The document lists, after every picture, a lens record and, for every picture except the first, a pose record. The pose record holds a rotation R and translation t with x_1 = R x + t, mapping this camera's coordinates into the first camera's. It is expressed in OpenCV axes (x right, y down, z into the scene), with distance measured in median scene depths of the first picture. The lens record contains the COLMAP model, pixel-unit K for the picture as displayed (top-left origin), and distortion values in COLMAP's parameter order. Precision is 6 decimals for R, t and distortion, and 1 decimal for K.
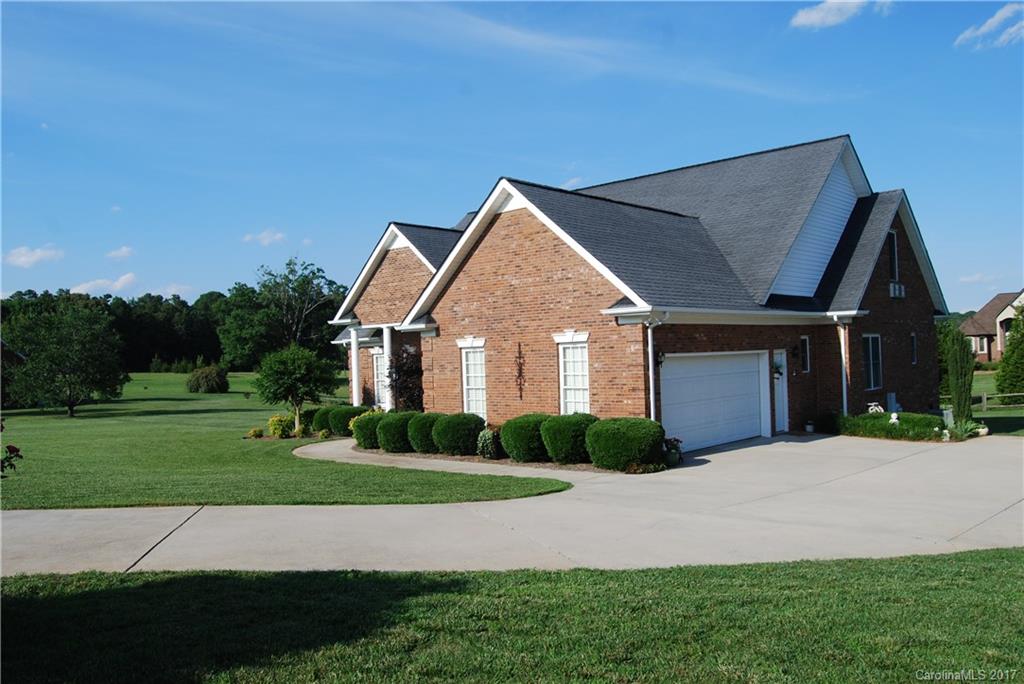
lens RADIAL K [[800.4, 0, 512.0], [0, 800.4, 342.0], [0, 0, 1]] dist [-0.085854, 0.011362]
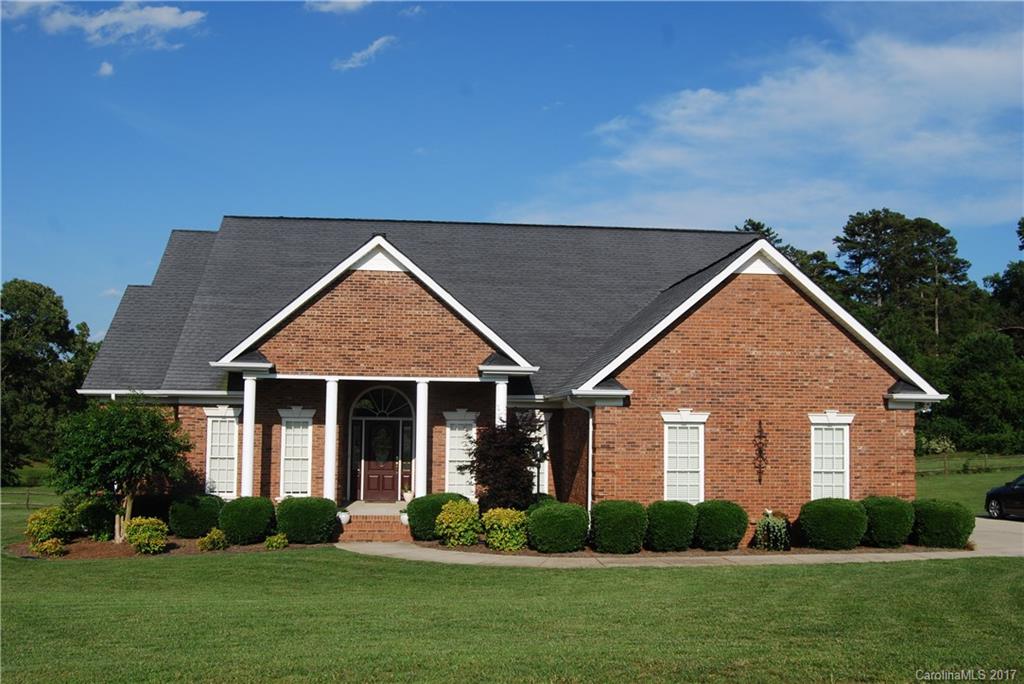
lens RADIAL K [[1032.7, 0, 512.0], [0, 1032.7, 342.0], [0, 0, 1]] dist [-0.057235, -0.010849]
pose [[0.656607, 0.099438, 0.747649, -1.003042], [-0.047659, 0.994760, -0.090449, 0.029655], [-0.752726, 0.023757, 0.657905, 0.423968]]
